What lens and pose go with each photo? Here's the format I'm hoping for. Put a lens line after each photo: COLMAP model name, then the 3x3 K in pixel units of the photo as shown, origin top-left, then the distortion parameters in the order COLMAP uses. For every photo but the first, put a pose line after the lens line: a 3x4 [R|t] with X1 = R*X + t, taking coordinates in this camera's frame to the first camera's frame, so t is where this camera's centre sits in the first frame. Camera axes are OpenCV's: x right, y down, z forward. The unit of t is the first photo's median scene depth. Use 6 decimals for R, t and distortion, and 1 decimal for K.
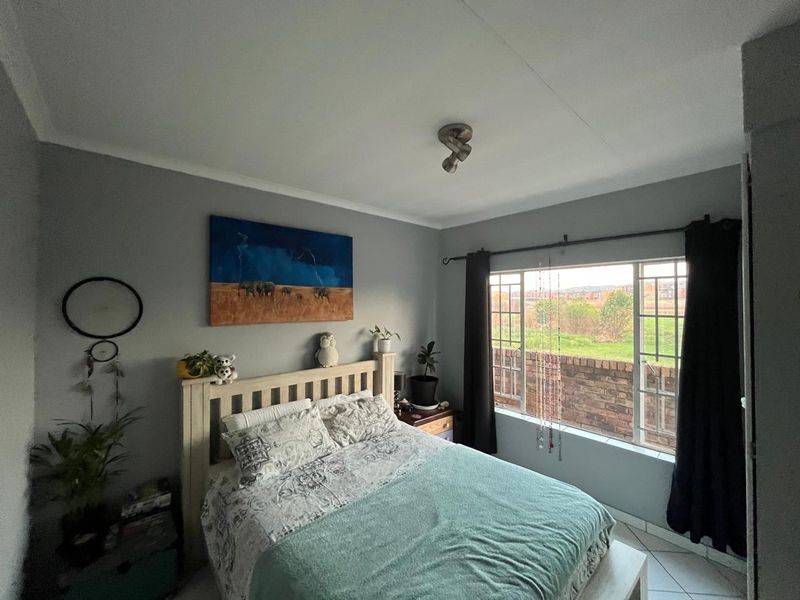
lens RADIAL K [[322.4, 0, 399.6], [0, 322.4, 298.5], [0, 0, 1]] dist [-0.003673, -0.000435]
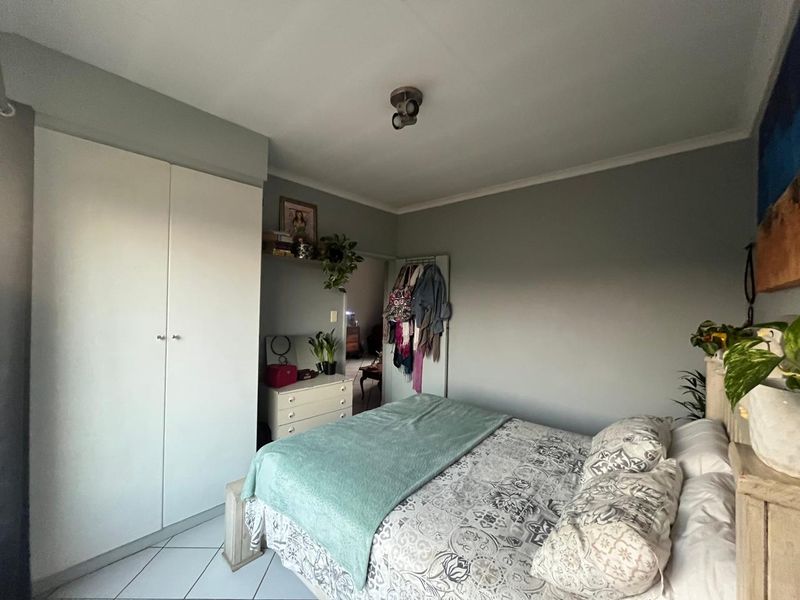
lens RADIAL K [[322.4, 0, 399.6], [0, 322.4, 298.5], [0, 0, 1]] dist [-0.003673, -0.000435]
pose [[-0.993830, -0.024110, -0.108261, 0.198862], [-0.021838, 0.999517, -0.022123, 0.110299], [0.108743, -0.019622, -0.993876, 1.366901]]
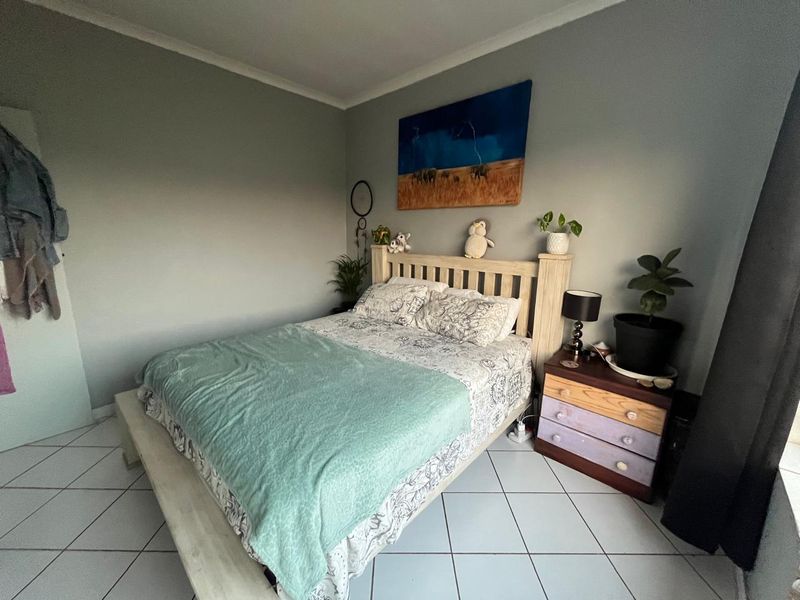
lens RADIAL K [[320.7, 0, 400.0], [0, 320.7, 300.0], [0, 0, 1]] dist [0.000820, -0.000079]
pose [[0.098317, 0.213622, -0.971956, 0.689026], [0.001343, 0.976659, 0.214792, 0.142622], [0.995154, -0.022423, 0.095736, 0.751551]]
